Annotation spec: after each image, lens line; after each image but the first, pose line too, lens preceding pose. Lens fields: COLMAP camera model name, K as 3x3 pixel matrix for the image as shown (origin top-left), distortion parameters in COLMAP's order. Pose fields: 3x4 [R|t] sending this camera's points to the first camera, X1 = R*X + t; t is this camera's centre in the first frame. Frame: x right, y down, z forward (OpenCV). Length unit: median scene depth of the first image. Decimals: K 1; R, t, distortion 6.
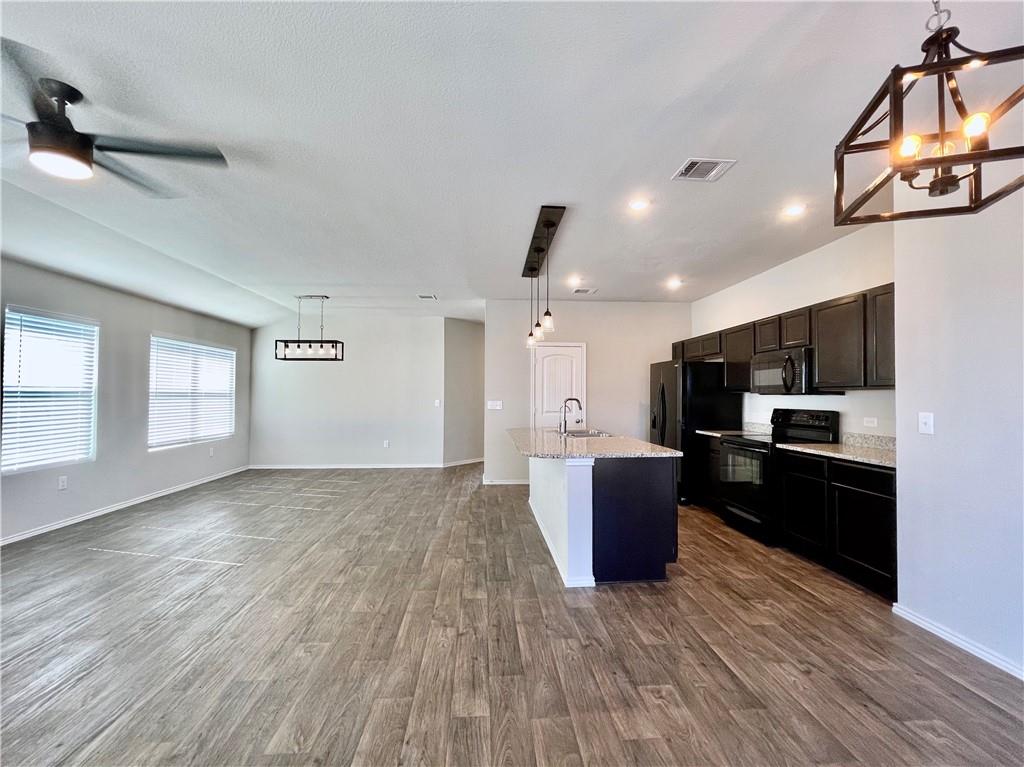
lens RADIAL K [[427.4, 0, 507.3], [0, 427.4, 384.9], [0, 0, 1]] dist [-0.002087, 0.000044]
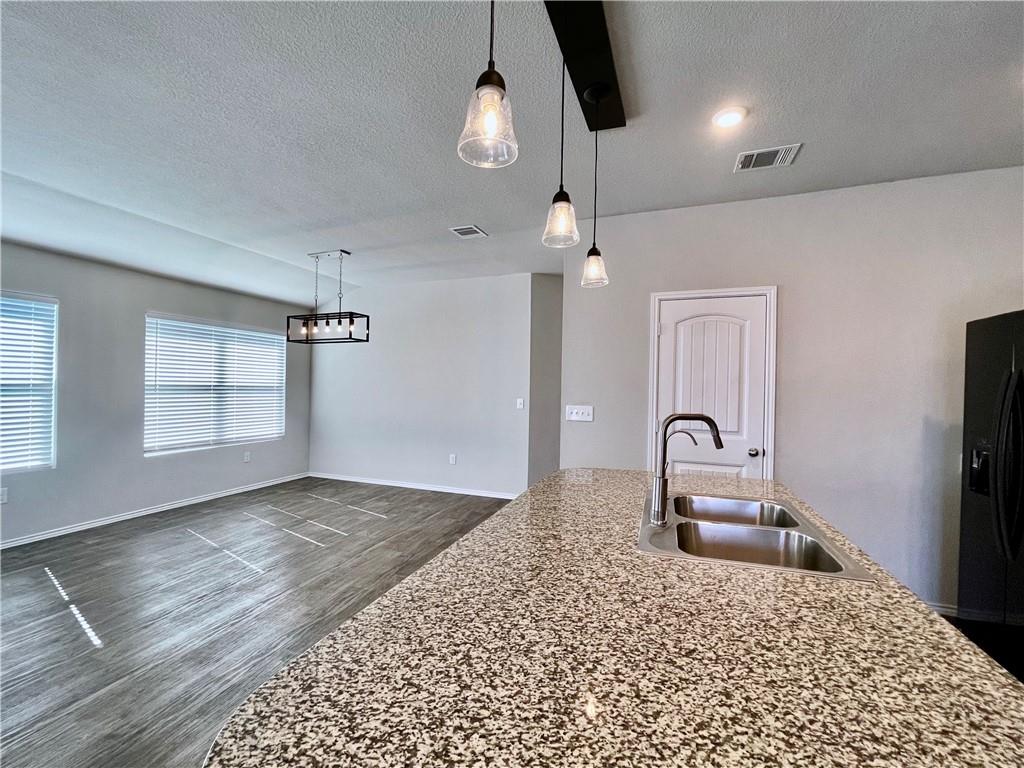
lens RADIAL K [[448.5, 0, 490.7], [0, 448.5, 388.0], [0, 0, 1]] dist [-0.004298, -0.000183]
pose [[0.902013, 0.011508, -0.431556, 0.128784], [-0.000495, 0.999672, 0.025623, 0.000214], [0.431709, -0.022899, 0.901722, 0.474986]]
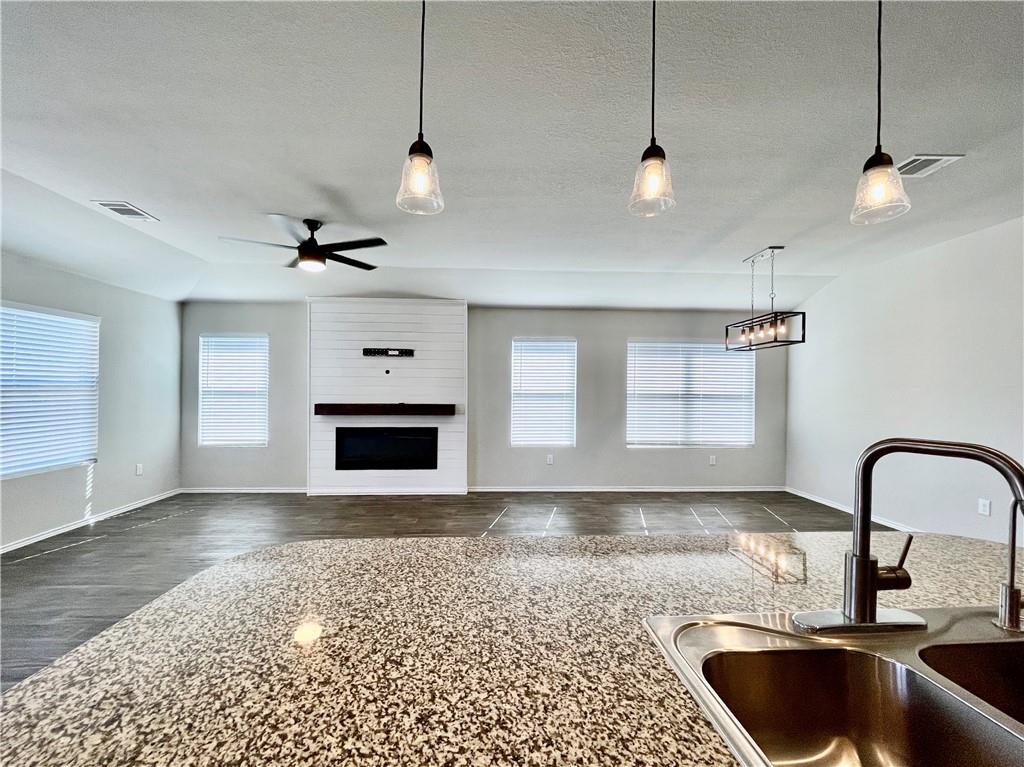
lens RADIAL K [[427.4, 0, 507.3], [0, 427.4, 384.9], [0, 0, 1]] dist [-0.002087, 0.000044]
pose [[-0.019853, -0.016639, -0.999664, 0.254205], [0.018955, 0.999676, -0.017016, 0.006492], [0.999623, -0.019286, -0.019531, 0.664208]]
